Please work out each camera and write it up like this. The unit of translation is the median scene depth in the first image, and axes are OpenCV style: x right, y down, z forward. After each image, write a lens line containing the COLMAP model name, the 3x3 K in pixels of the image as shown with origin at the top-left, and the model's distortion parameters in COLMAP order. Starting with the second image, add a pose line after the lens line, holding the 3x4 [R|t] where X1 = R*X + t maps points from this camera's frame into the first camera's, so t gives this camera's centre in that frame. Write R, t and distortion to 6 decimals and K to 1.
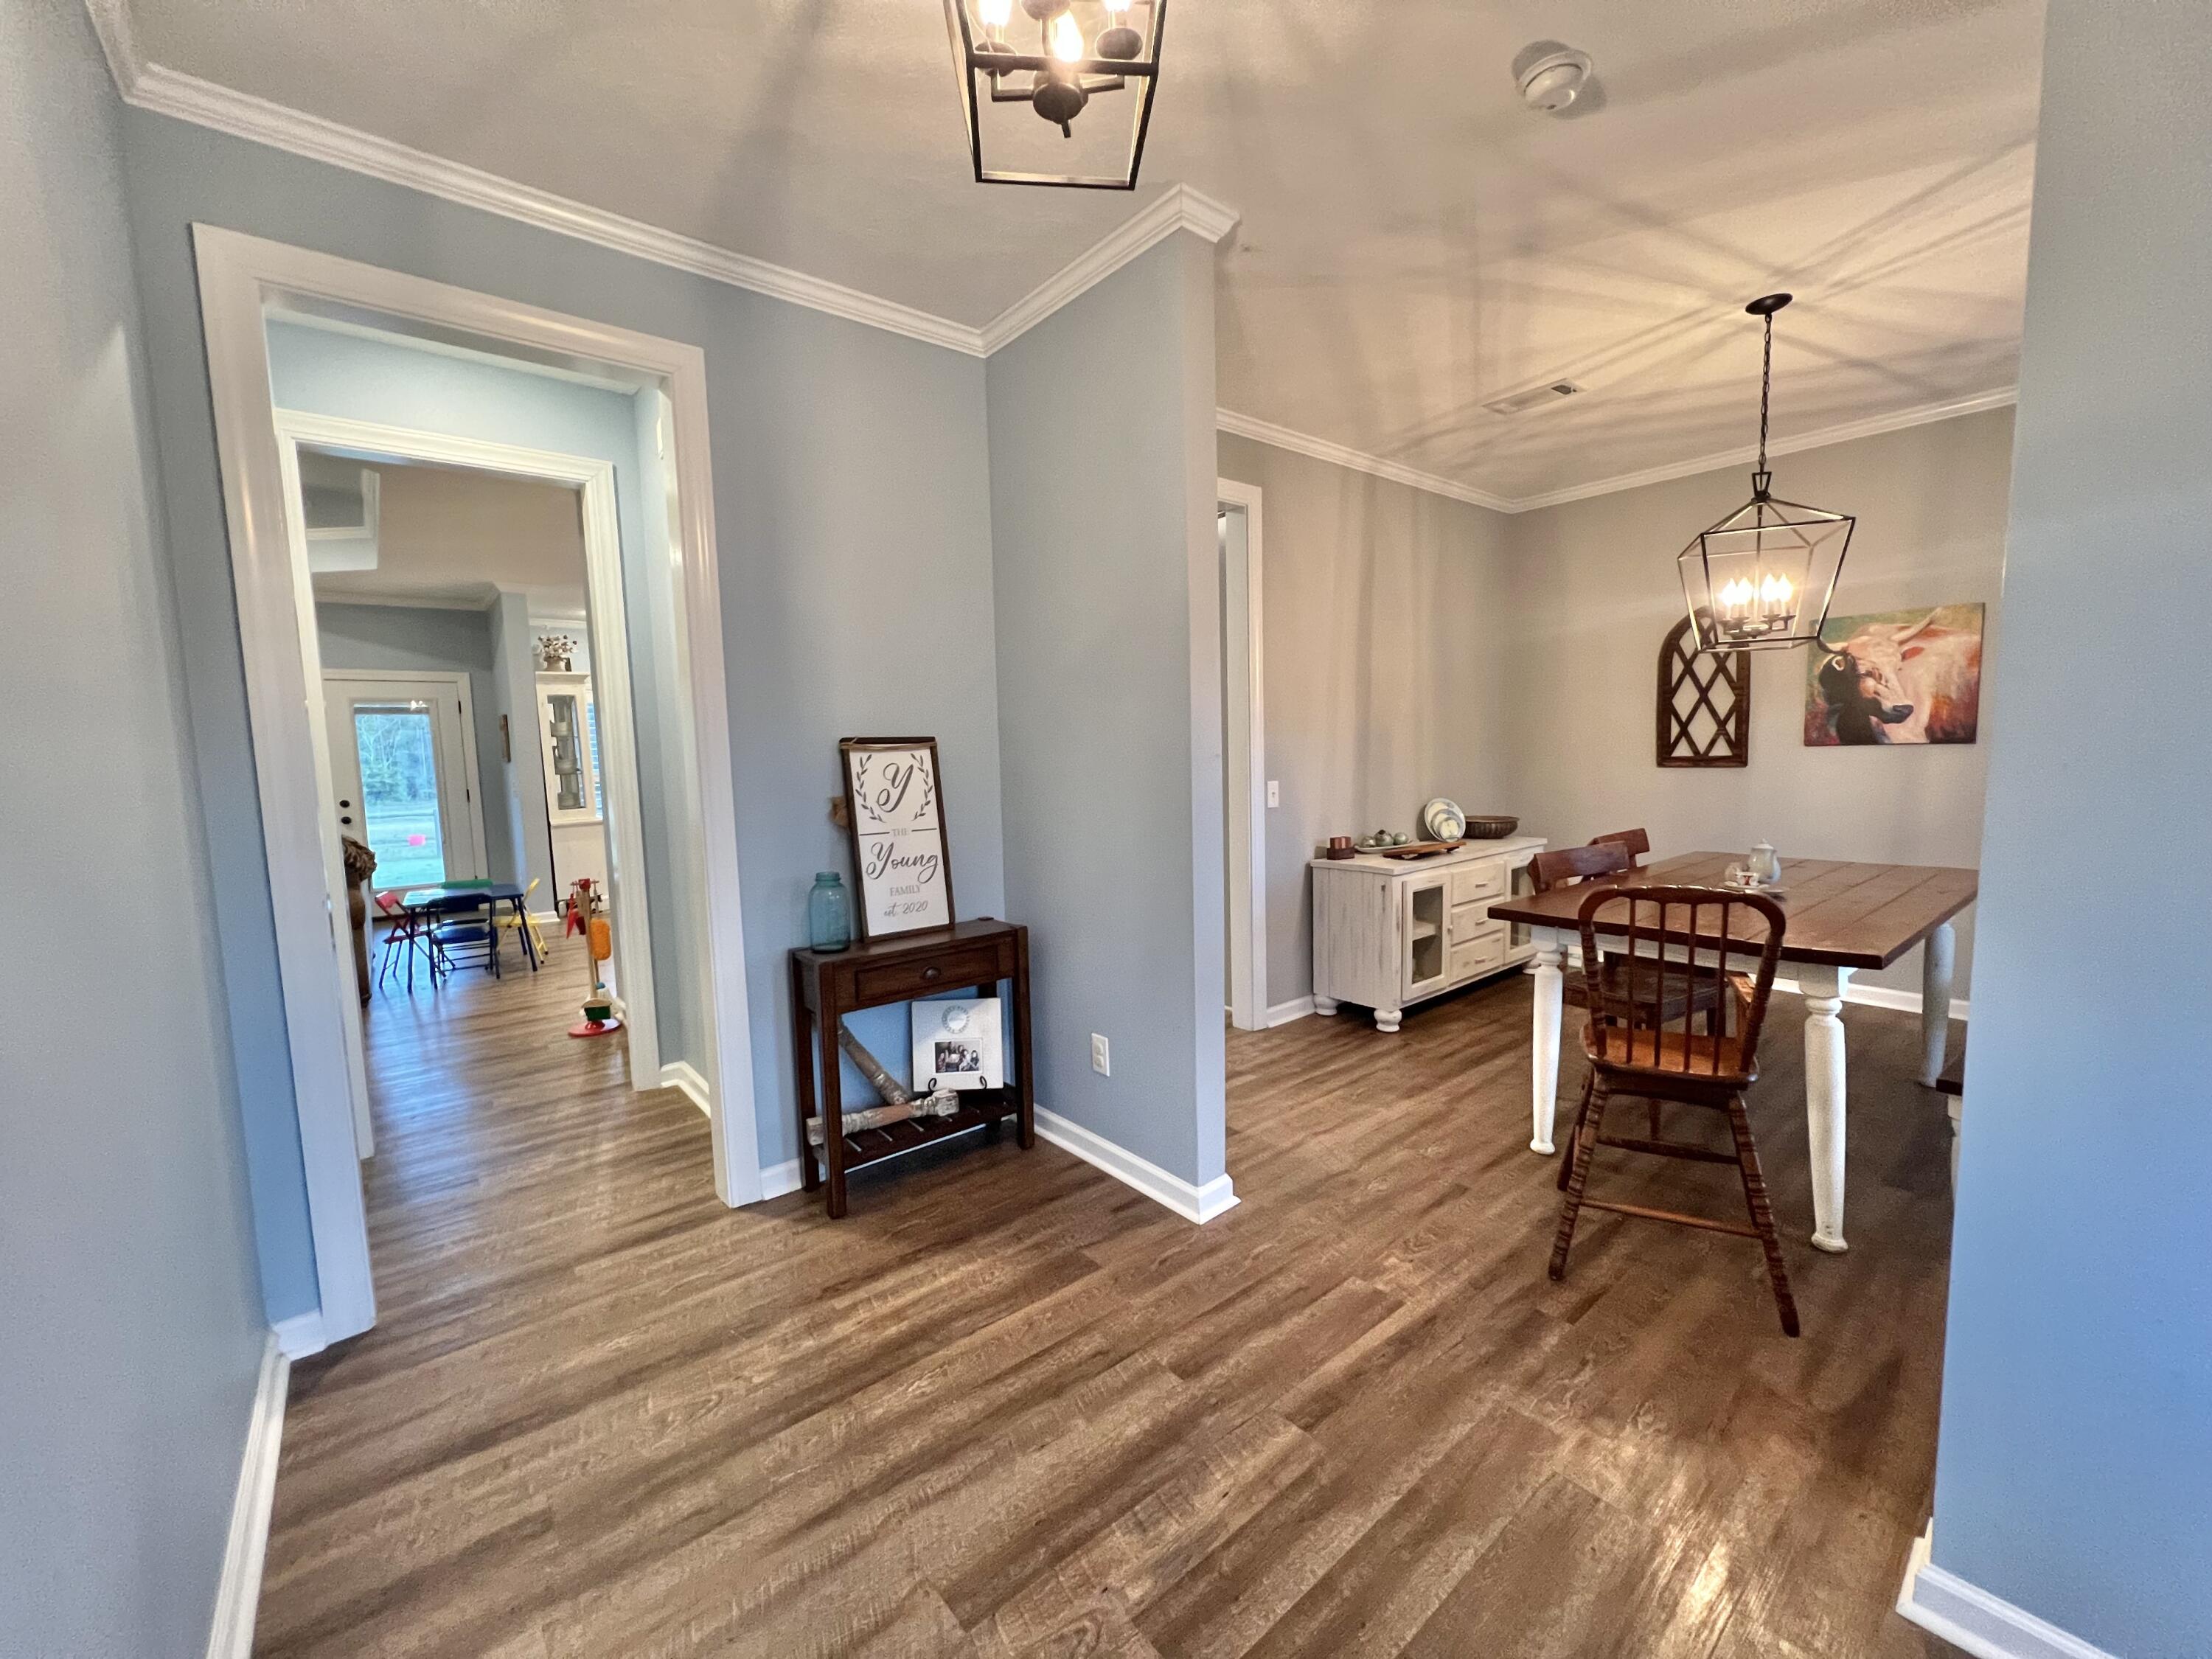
lens RADIAL K [[885.6, 0, 1105.9], [0, 885.6, 828.0], [0, 0, 1]] dist [-0.001427, 0.000560]
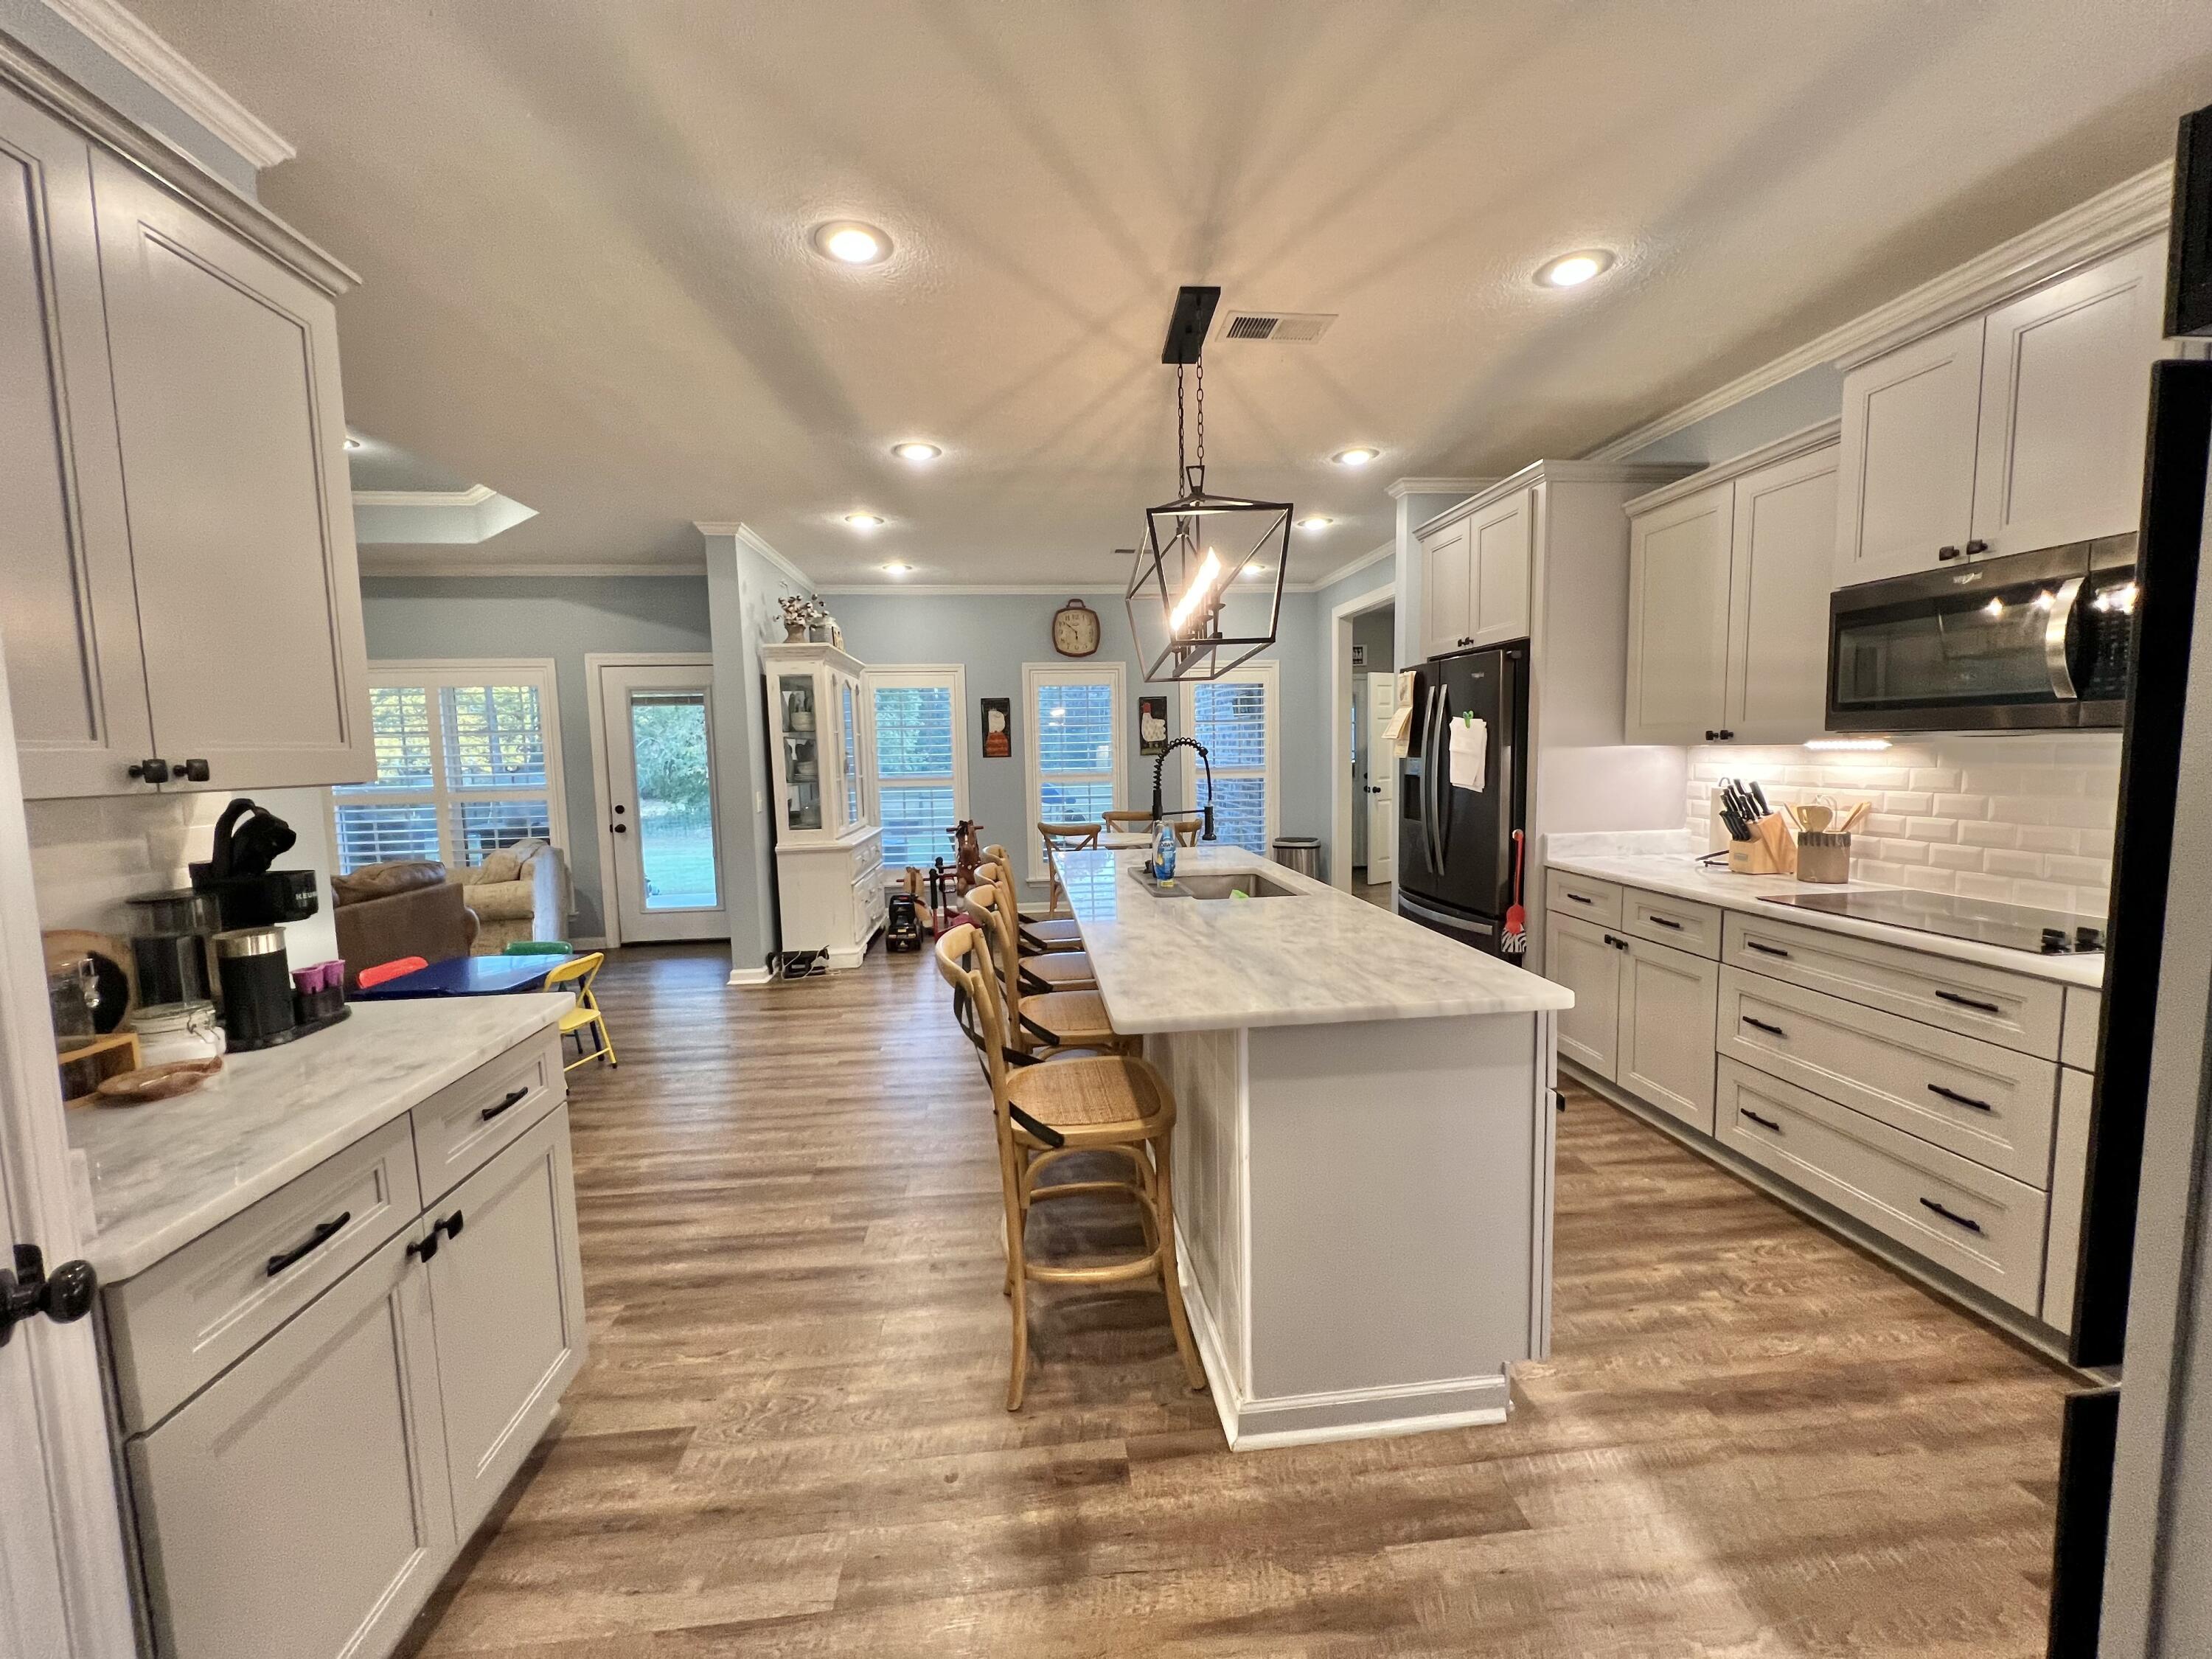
lens RADIAL K [[885.6, 0, 1100.2], [0, 885.6, 828.0], [0, 0, 1]] dist [-0.001427, 0.000560]
pose [[0.829084, 0.060237, -0.555869, 0.020268], [-0.056716, 0.998112, 0.023568, -0.094834], [0.556240, 0.011987, 0.830936, 0.919997]]
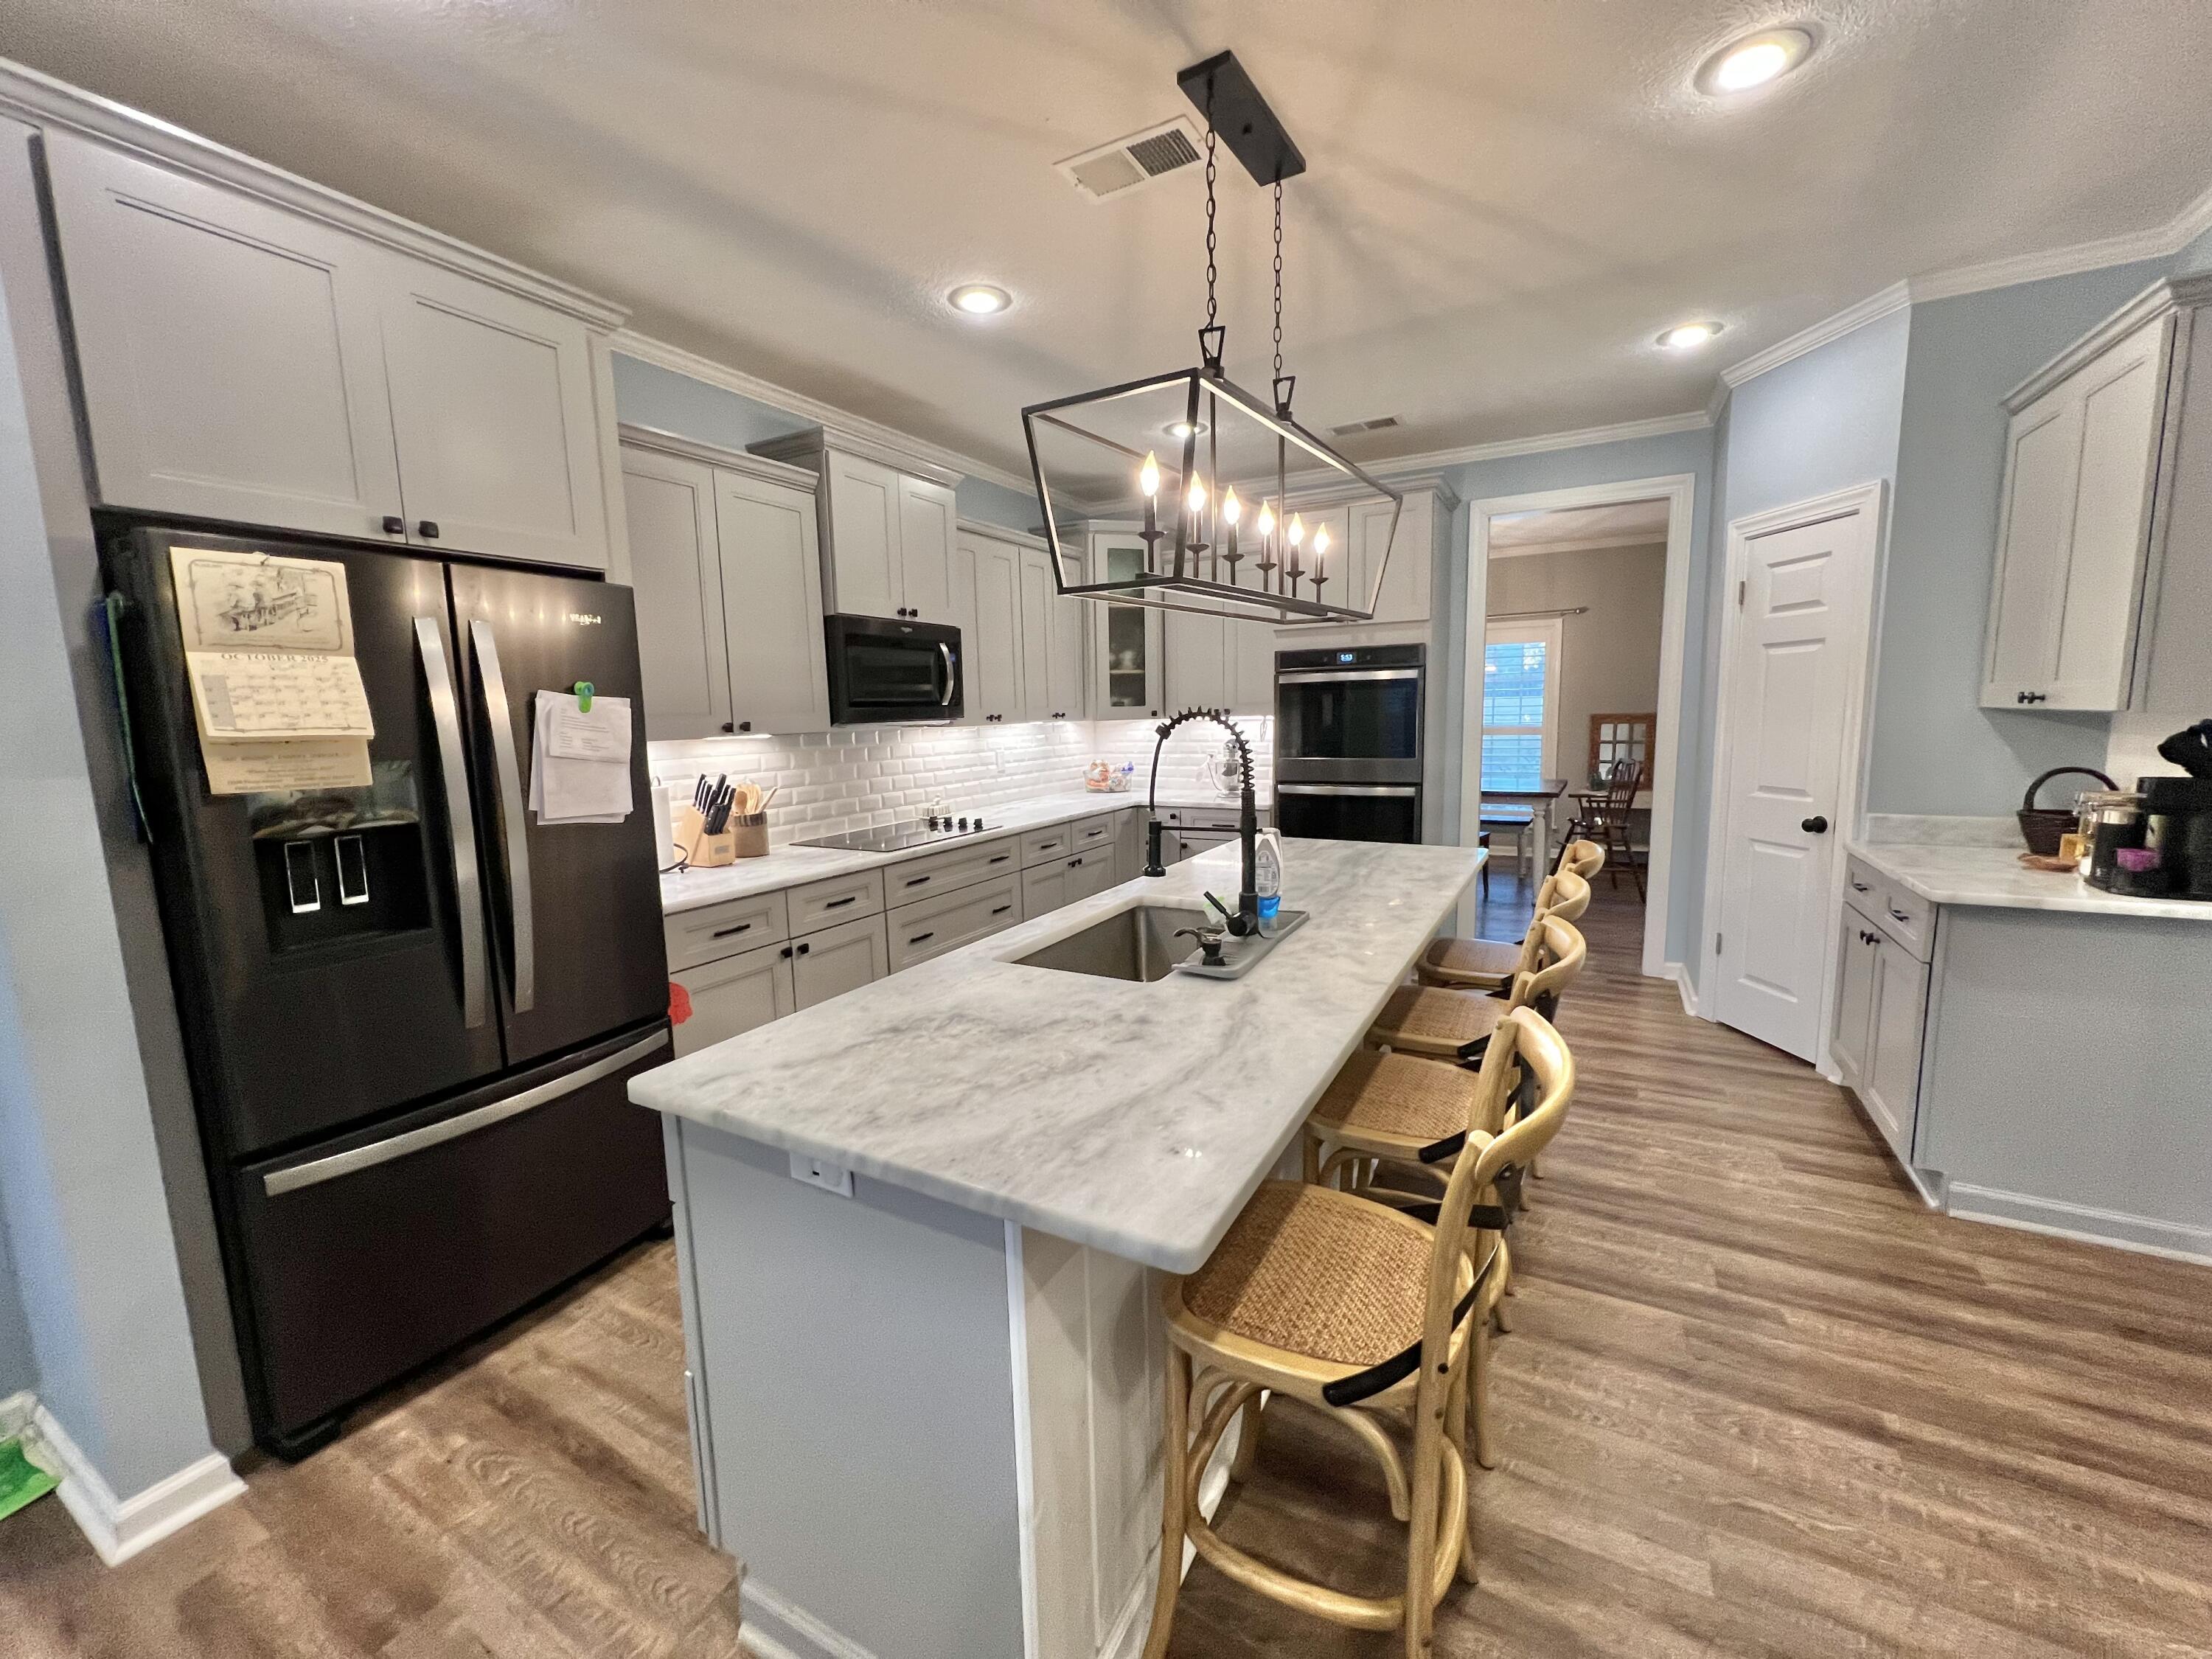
lens RADIAL K [[885.6, 0, 1107.5], [0, 885.6, 831.7], [0, 0, 1]] dist [-0.001427, 0.000560]
pose [[-0.366111, -0.091662, 0.926046, -0.732013], [0.127563, 0.980799, 0.147513, -0.165490], [-0.921787, 0.172136, -0.347388, 1.770172]]
